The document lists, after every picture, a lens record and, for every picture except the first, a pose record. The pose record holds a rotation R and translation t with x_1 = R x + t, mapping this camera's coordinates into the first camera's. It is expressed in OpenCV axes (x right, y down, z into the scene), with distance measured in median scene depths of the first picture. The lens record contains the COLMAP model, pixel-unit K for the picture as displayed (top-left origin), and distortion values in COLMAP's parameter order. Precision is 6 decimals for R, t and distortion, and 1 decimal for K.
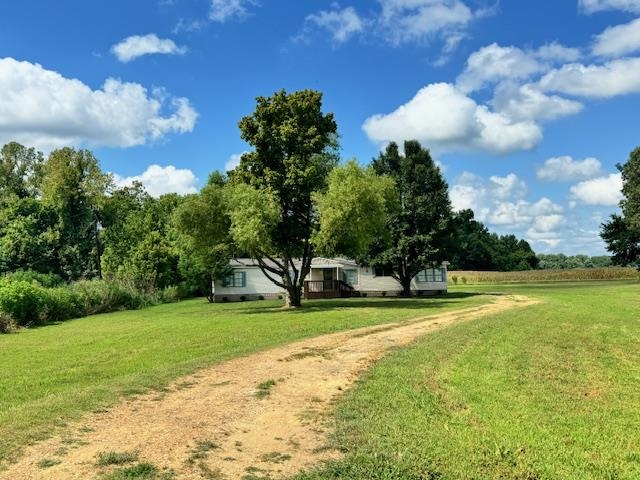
lens RADIAL K [[343.5, 0, 318.8], [0, 343.5, 241.4], [0, 0, 1]] dist [0.004630, -0.000535]
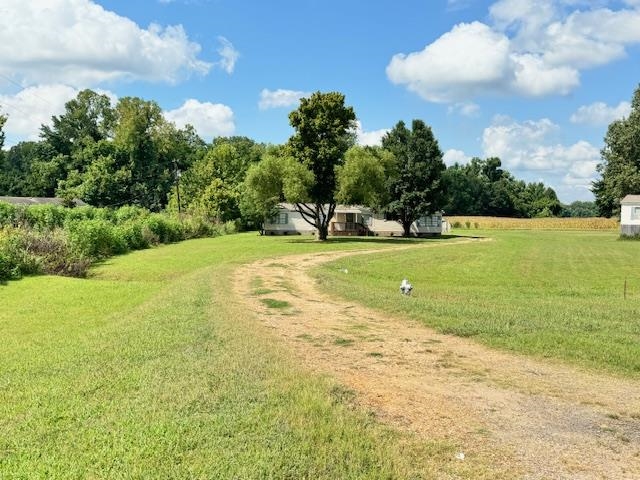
lens RADIAL K [[343.5, 0, 318.8], [0, 343.5, 241.4], [0, 0, 1]] dist [0.004630, -0.000535]
pose [[0.994237, 0.044959, -0.097319, 0.044476], [-0.026635, 0.982942, 0.181978, -0.055563], [0.103840, -0.178337, 0.978475, -0.347731]]
